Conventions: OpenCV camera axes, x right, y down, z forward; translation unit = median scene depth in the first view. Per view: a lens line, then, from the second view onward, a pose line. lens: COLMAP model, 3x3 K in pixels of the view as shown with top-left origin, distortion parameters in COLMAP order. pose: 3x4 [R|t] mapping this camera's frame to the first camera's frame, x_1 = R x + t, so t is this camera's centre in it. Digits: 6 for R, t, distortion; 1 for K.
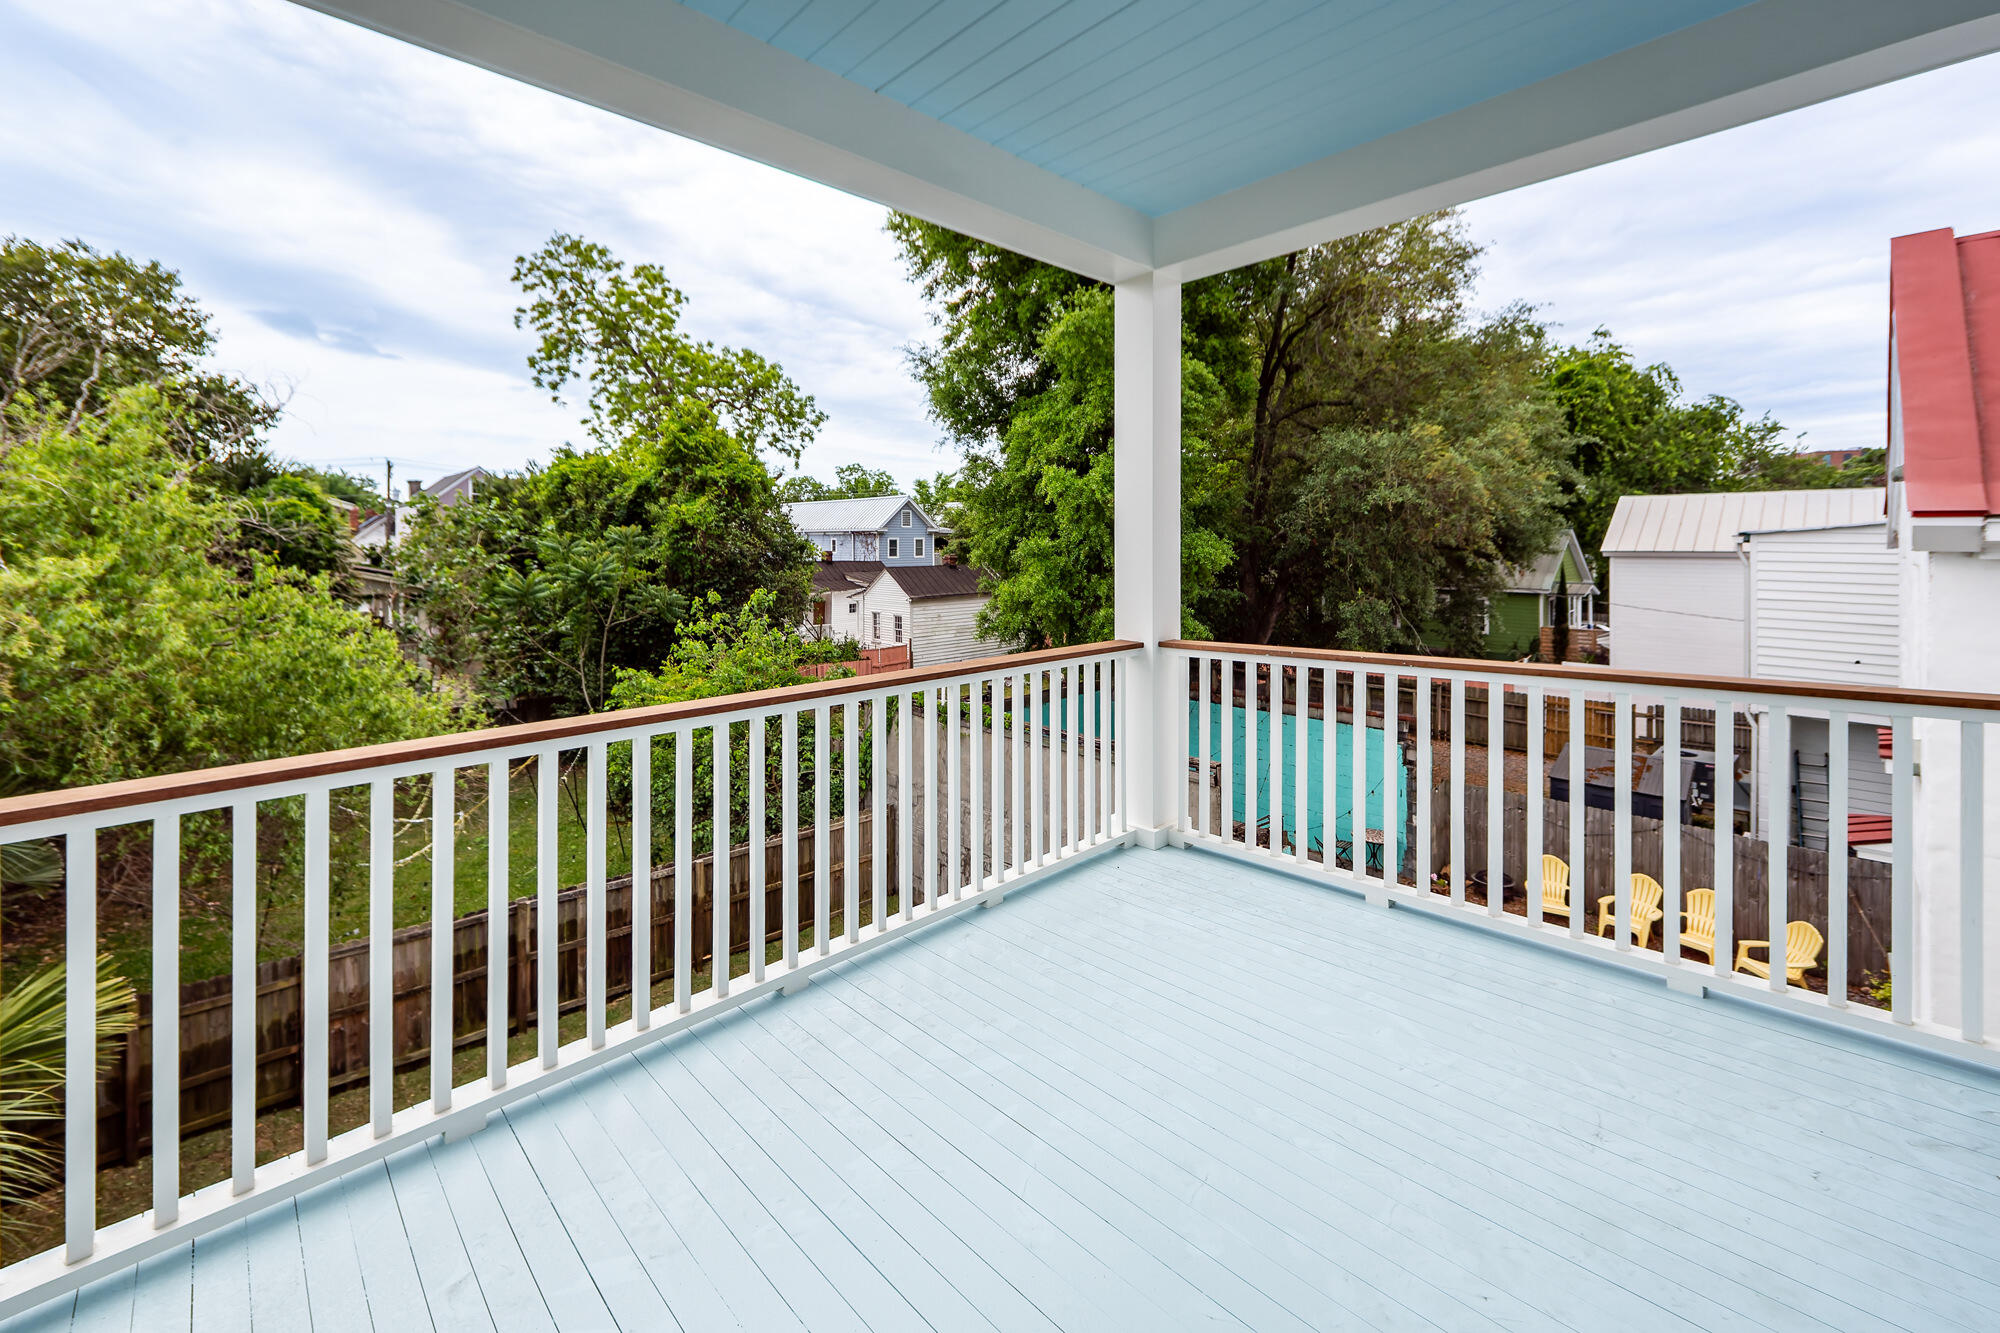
lens RADIAL K [[823.6, 0, 991.4], [0, 823.6, 517.6], [0, 0, 1]] dist [0.016516, -0.001332]
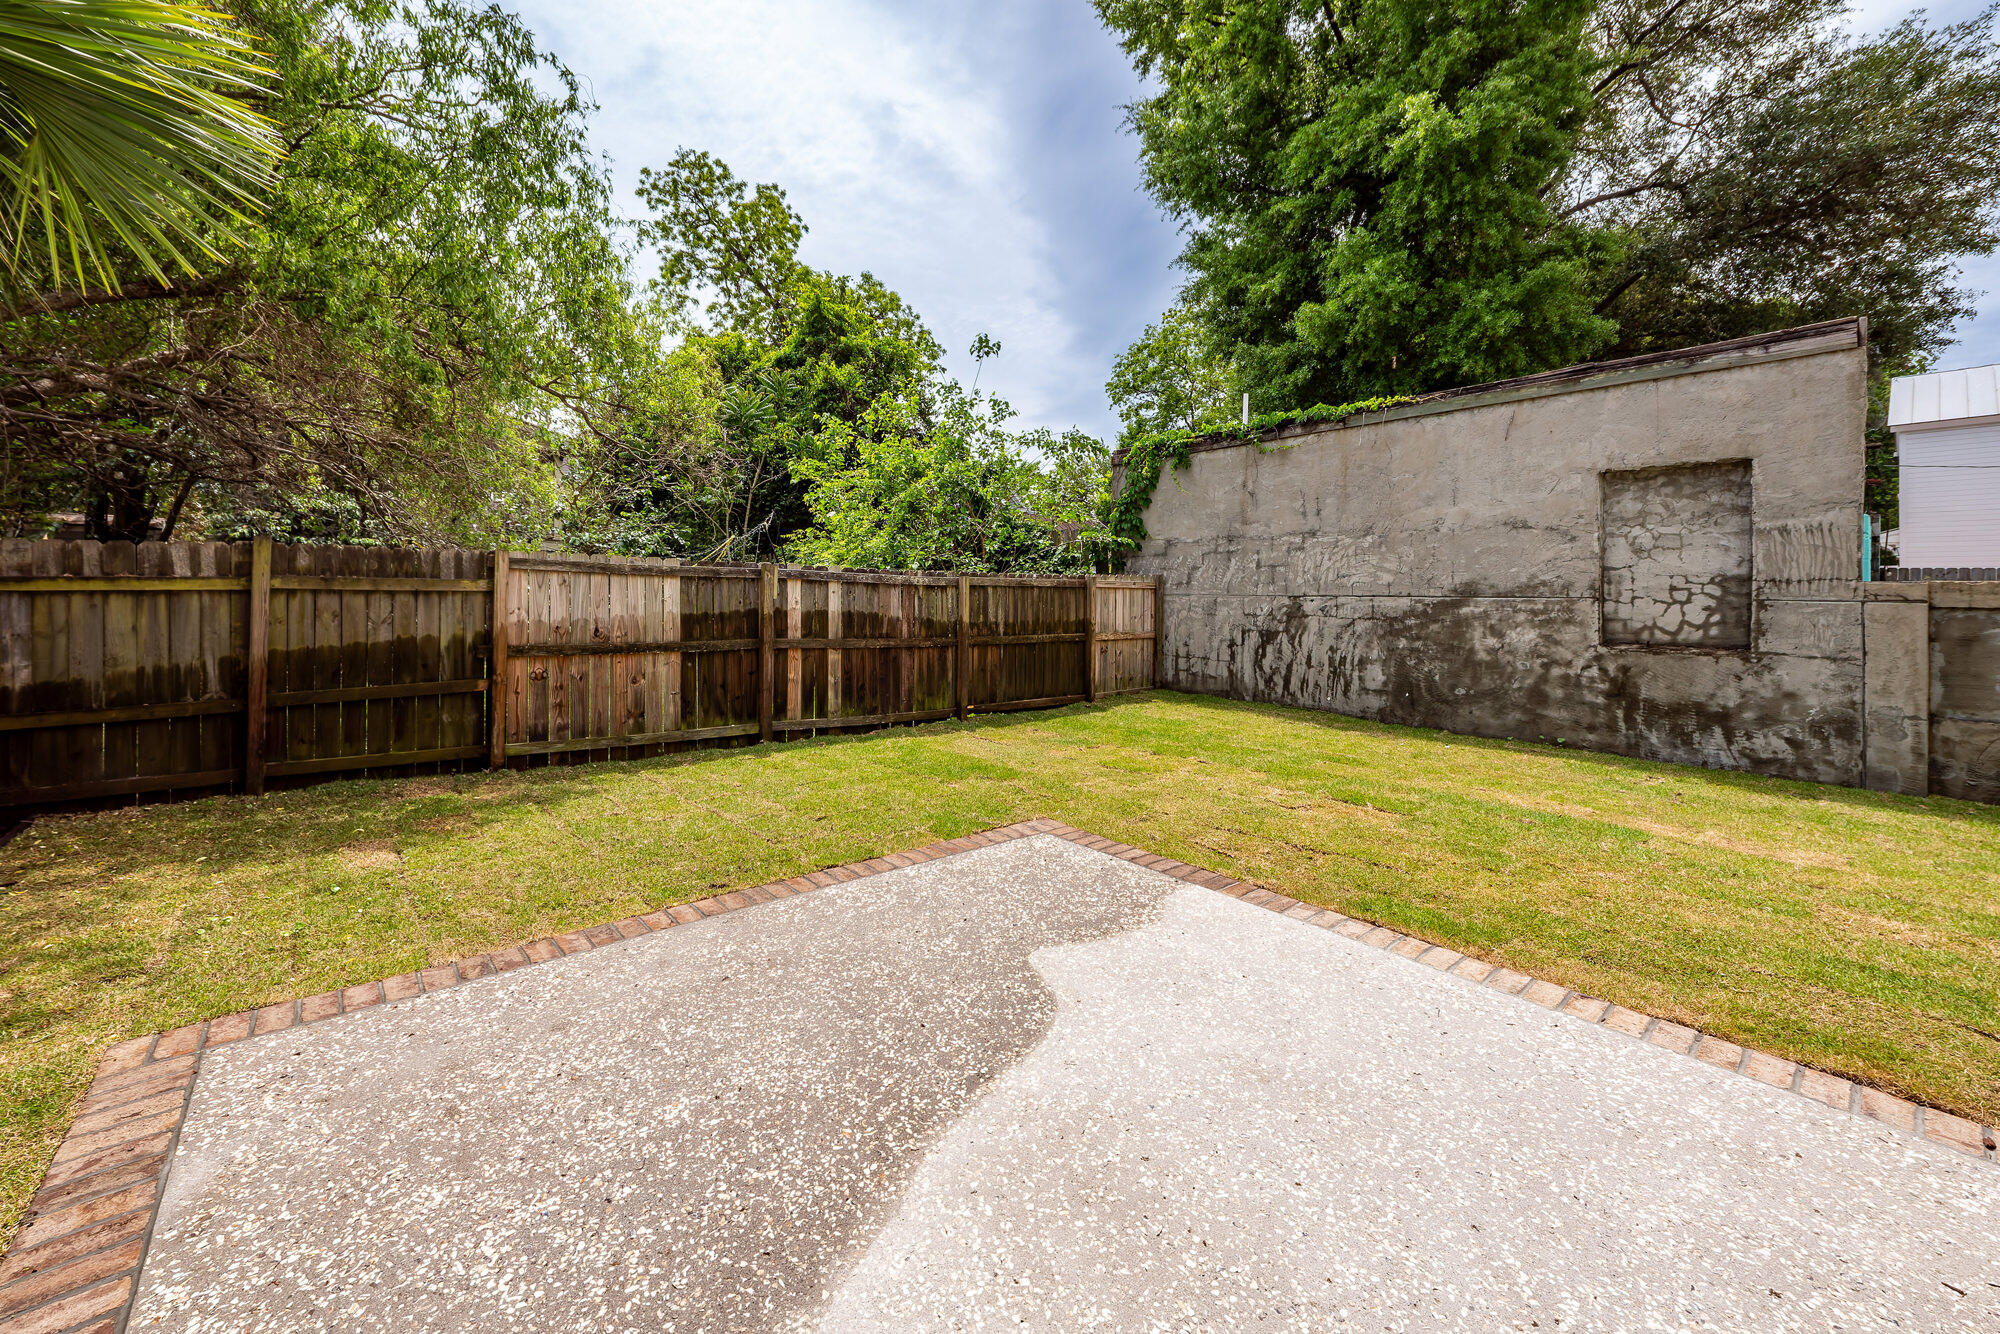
lens RADIAL K [[772.0, 0, 985.2], [0, 772.0, 586.3], [0, 0, 1]] dist [0.015622, -0.004105]
pose [[0.998819, 0.016359, -0.045744, -0.118115], [-0.016828, 0.999810, -0.009884, 0.166513], [0.045574, 0.010642, 0.998904, 0.114606]]
